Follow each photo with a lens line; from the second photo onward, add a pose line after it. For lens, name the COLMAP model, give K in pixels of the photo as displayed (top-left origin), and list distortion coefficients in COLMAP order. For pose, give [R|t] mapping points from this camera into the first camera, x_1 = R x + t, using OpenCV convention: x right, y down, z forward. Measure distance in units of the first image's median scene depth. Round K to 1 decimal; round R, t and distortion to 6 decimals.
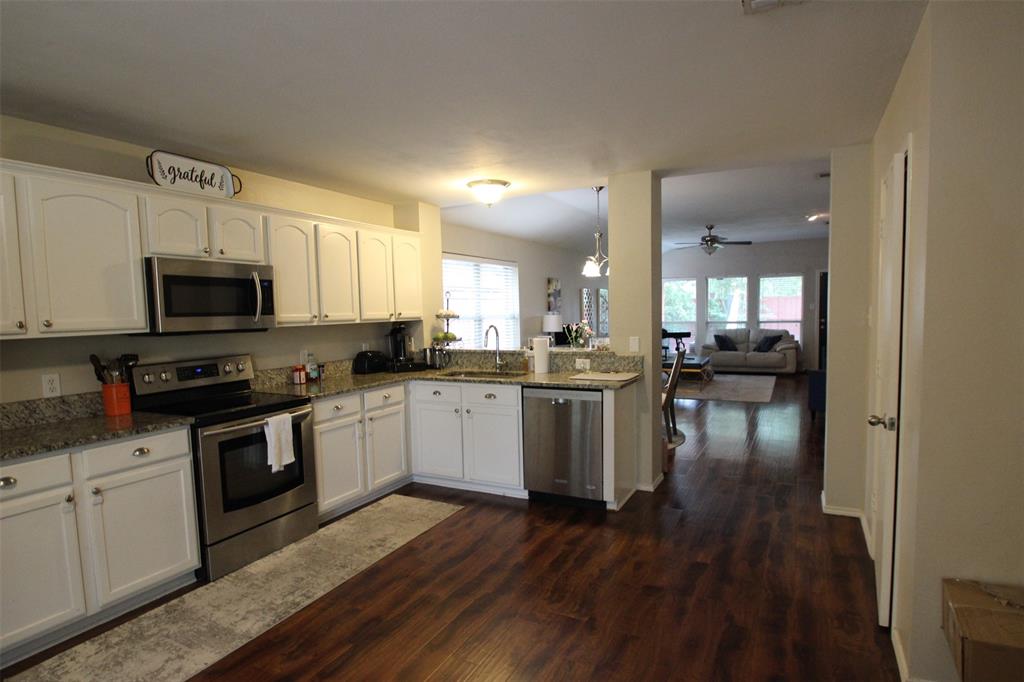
lens RADIAL K [[551.4, 0, 522.8], [0, 551.4, 353.8], [0, 0, 1]] dist [-0.008205, -0.011357]
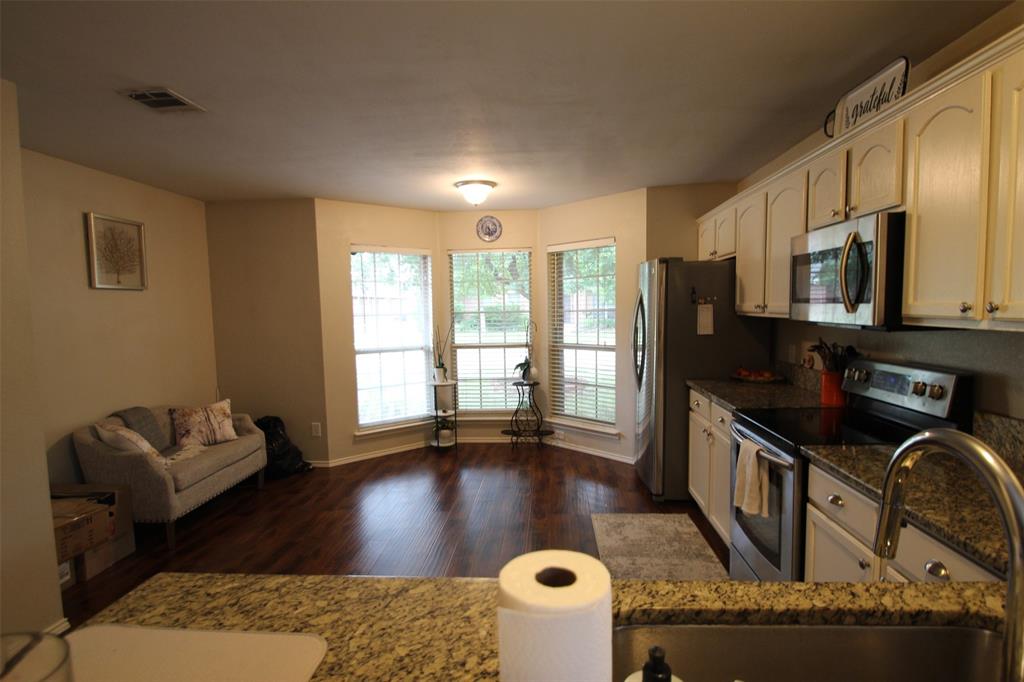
lens RADIAL K [[551.4, 0, 520.6], [0, 551.4, 349.7], [0, 0, 1]] dist [-0.008205, -0.011357]
pose [[-0.919331, 0.073219, -0.386612, 0.074591], [0.009540, 0.986394, 0.164124, -0.090466], [0.393368, 0.147196, -0.907521, 1.045375]]
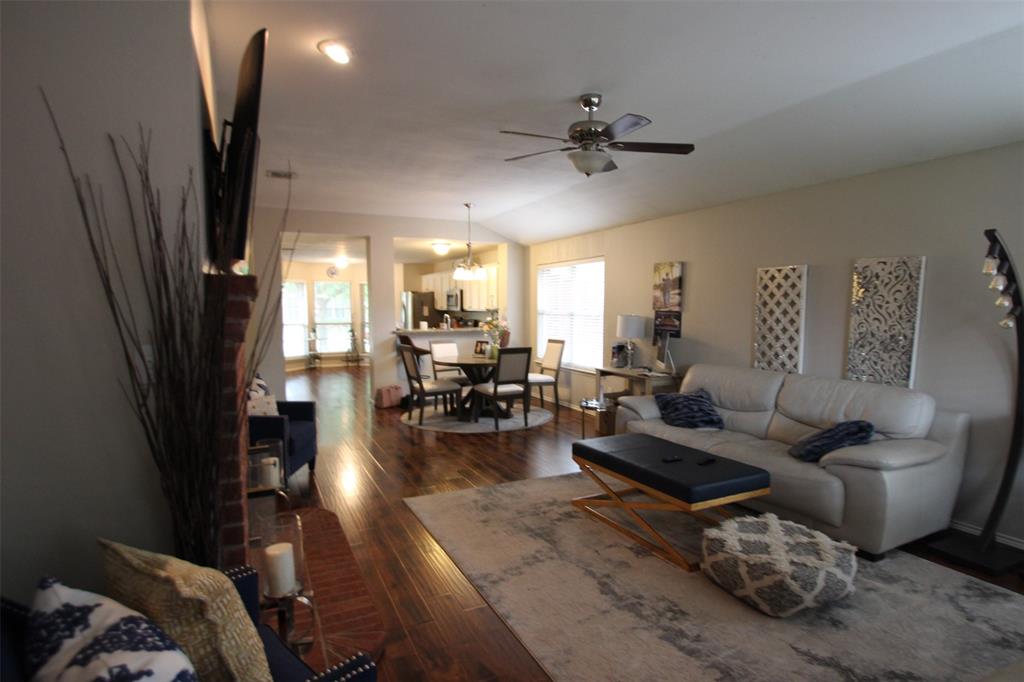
lens RADIAL K [[551.4, 0, 513.7], [0, 551.4, 358.8], [0, 0, 1]] dist [-0.008205, -0.011357]
pose [[-0.610733, 0.094744, -0.786148, 1.303908], [-0.053004, 0.985698, 0.159970, -0.214094], [0.790060, 0.139368, -0.596977, 2.304279]]
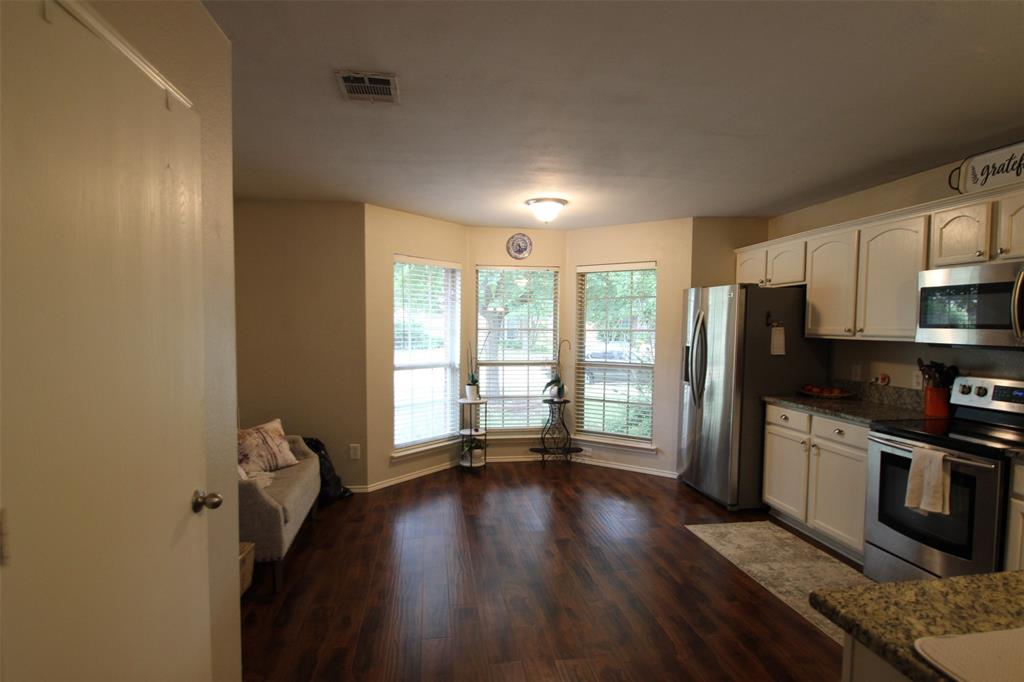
lens RADIAL K [[551.4, 0, 514.5], [0, 551.4, 348.9], [0, 0, 1]] dist [-0.008205, -0.011357]
pose [[-0.813395, 0.042334, -0.580169, 0.368129], [-0.036732, 0.991620, 0.123854, -0.080649], [0.580550, 0.122053, -0.805024, 0.879526]]
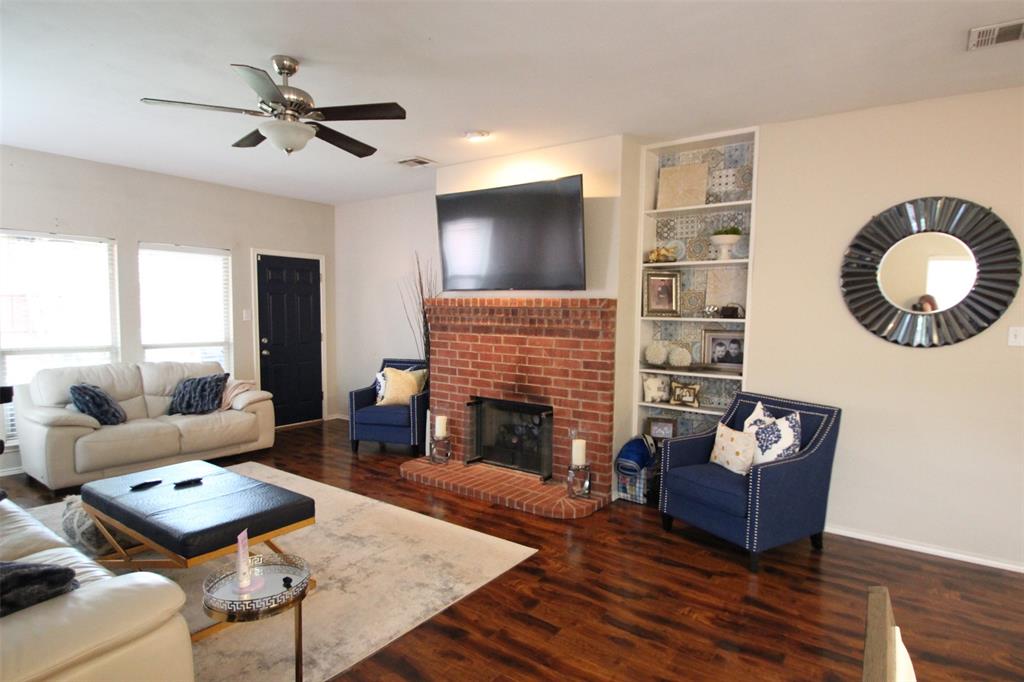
lens RADIAL K [[551.4, 0, 512.4], [0, 551.4, 362.5], [0, 0, 1]] dist [-0.008205, -0.011357]
pose [[0.150789, -0.065799, 0.986374, 0.065285], [0.059562, 0.996574, 0.057374, -0.132846], [-0.986770, 0.050099, 0.154191, 1.586346]]
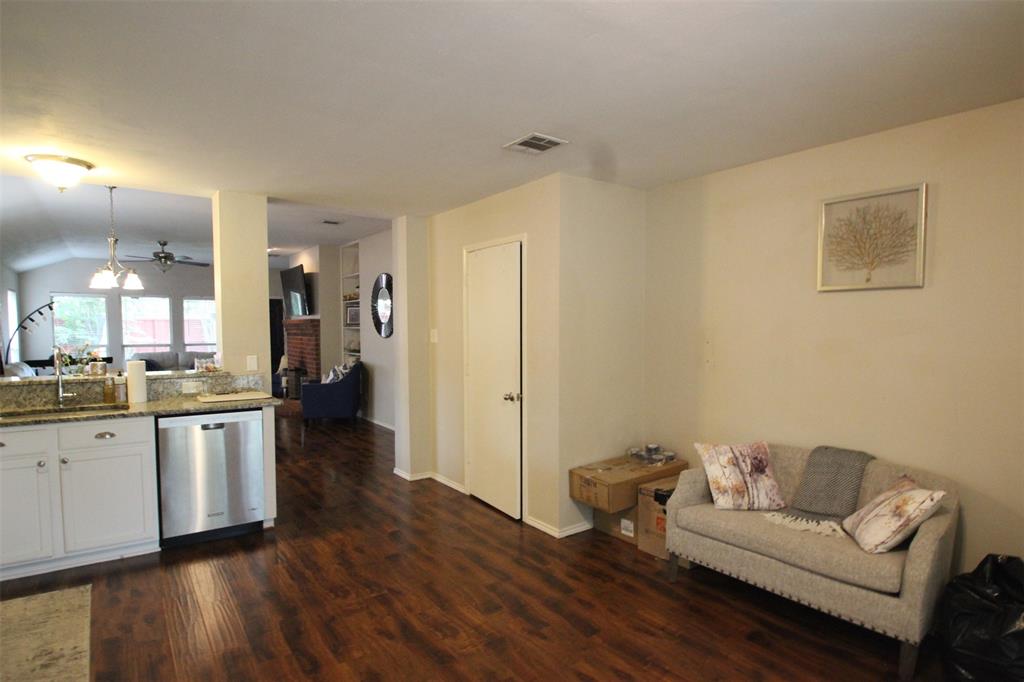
lens RADIAL K [[551.4, 0, 516.7], [0, 551.4, 351.8], [0, 0, 1]] dist [-0.008205, -0.011357]
pose [[0.452699, -0.017455, 0.891492, -0.425516], [0.060892, 0.998079, -0.011380, 0.002691], [-0.889582, 0.059436, 0.452893, 0.104845]]
